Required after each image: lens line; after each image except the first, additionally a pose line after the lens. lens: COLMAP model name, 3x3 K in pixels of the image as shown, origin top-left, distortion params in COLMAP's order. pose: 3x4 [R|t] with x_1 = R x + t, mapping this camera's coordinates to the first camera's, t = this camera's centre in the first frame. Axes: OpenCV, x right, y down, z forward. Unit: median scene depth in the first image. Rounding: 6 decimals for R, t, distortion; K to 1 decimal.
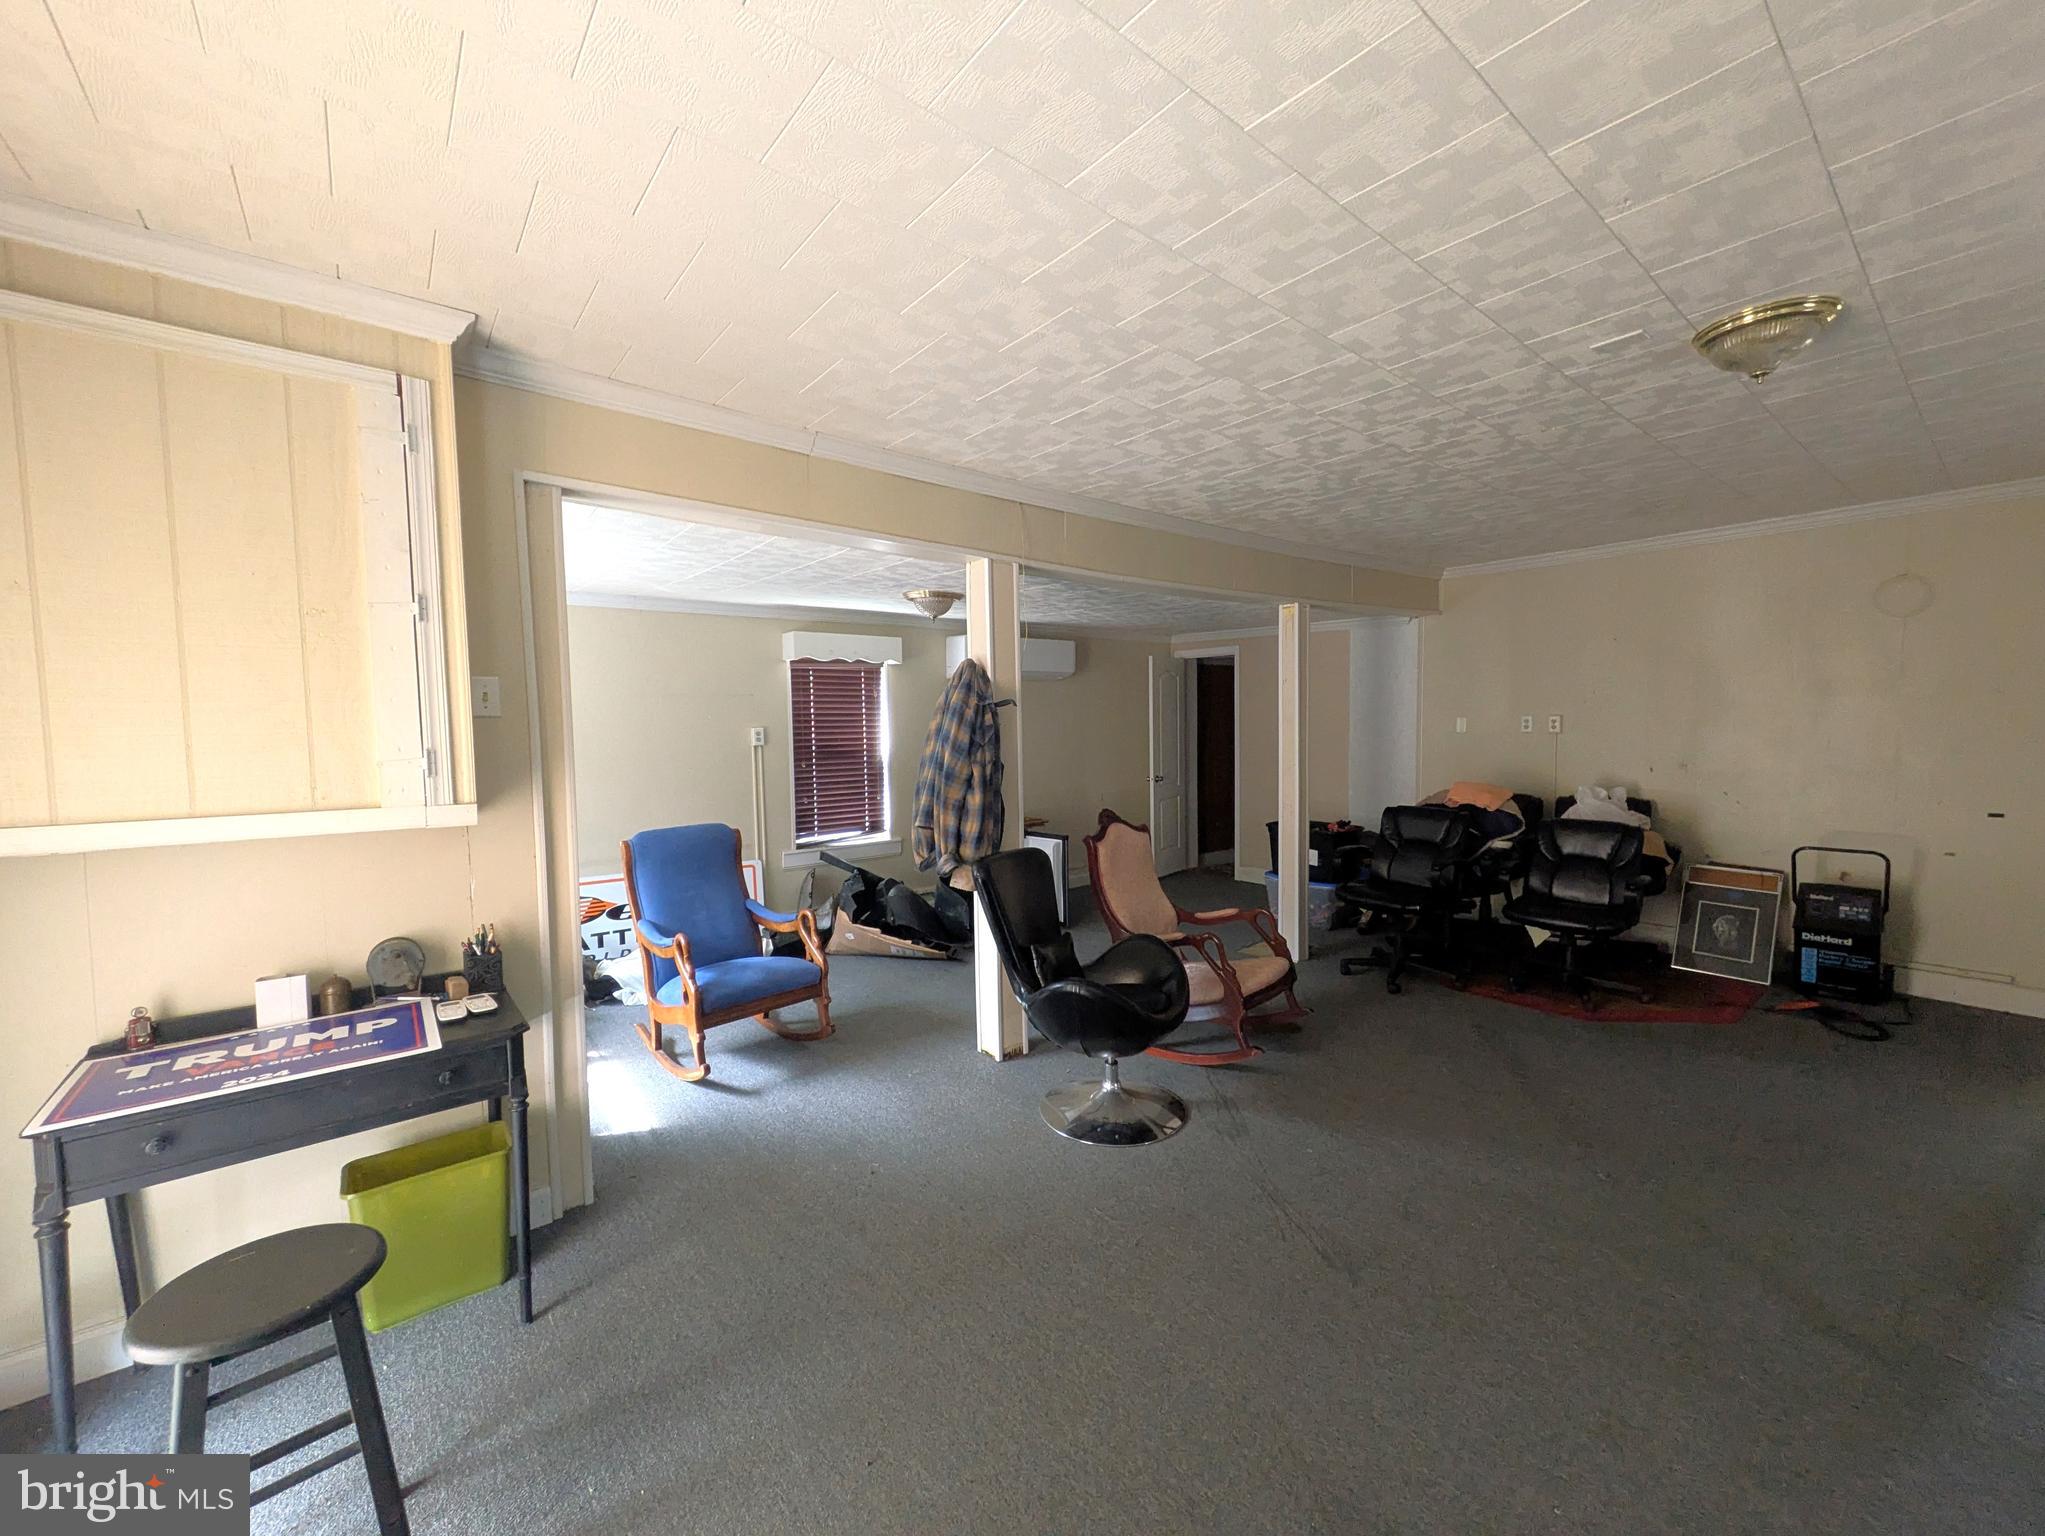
lens RADIAL K [[825.3, 0, 1032.3], [0, 825.3, 773.7], [0, 0, 1]] dist [-0.002543, -0.000016]
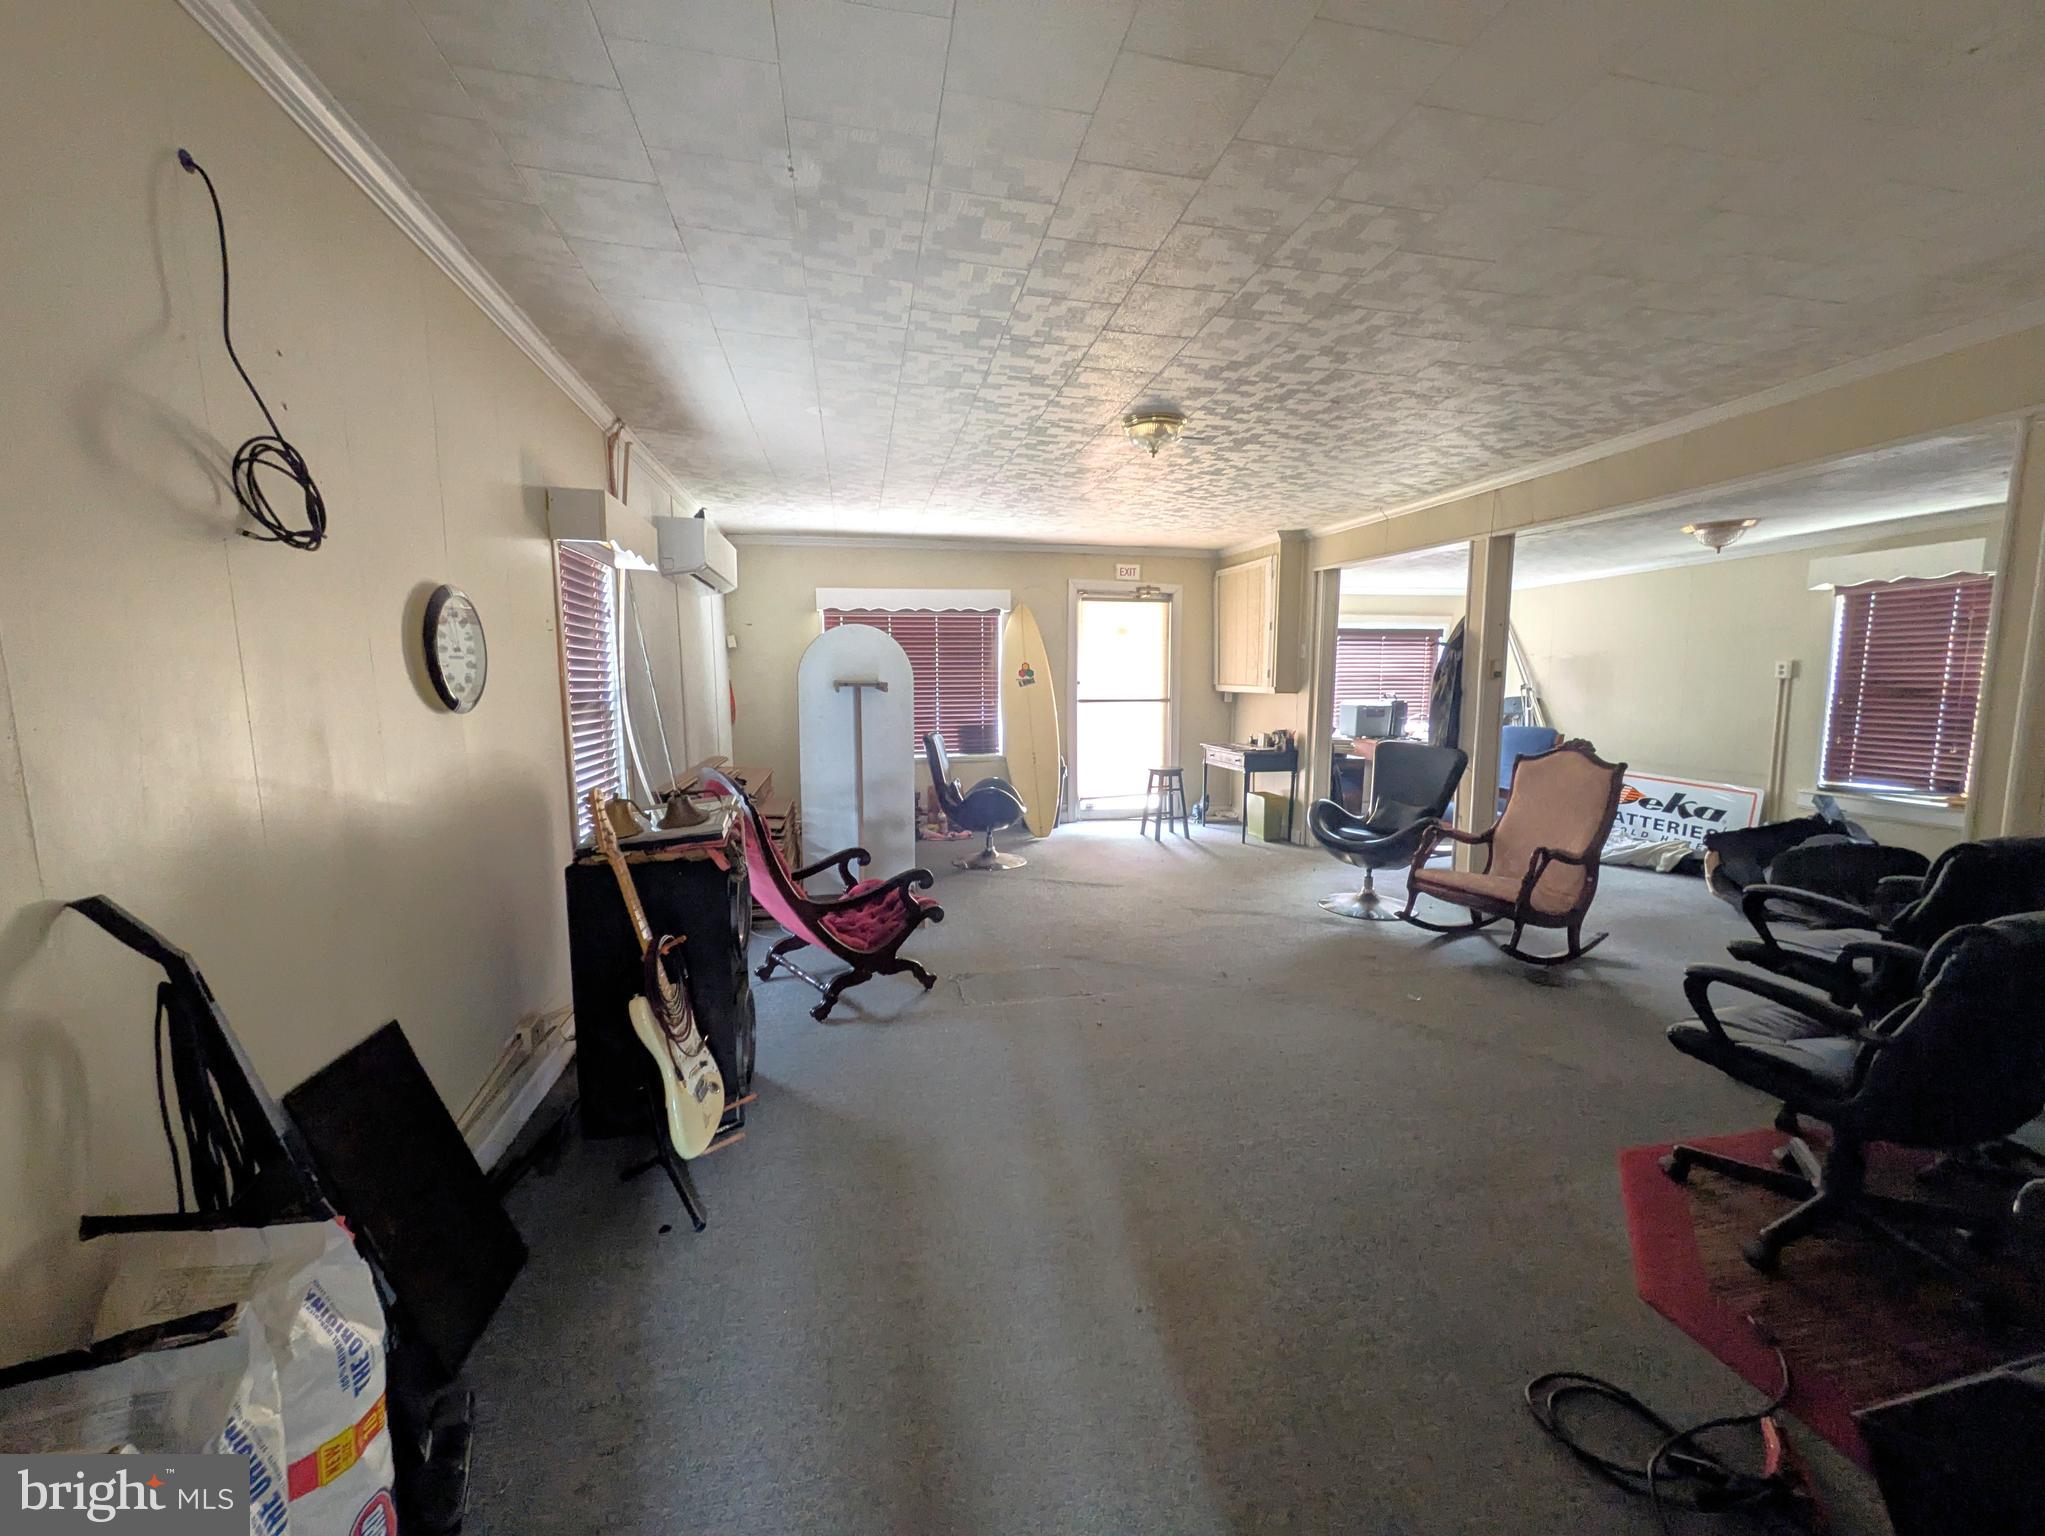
lens RADIAL K [[825.3, 0, 1032.3], [0, 825.3, 773.7], [0, 0, 1]] dist [-0.002543, -0.000016]
pose [[-0.450444, 0.111658, -0.885795, 1.318254], [-0.044907, 0.988059, 0.147385, -0.034085], [0.891675, 0.106167, -0.440051, 0.829802]]
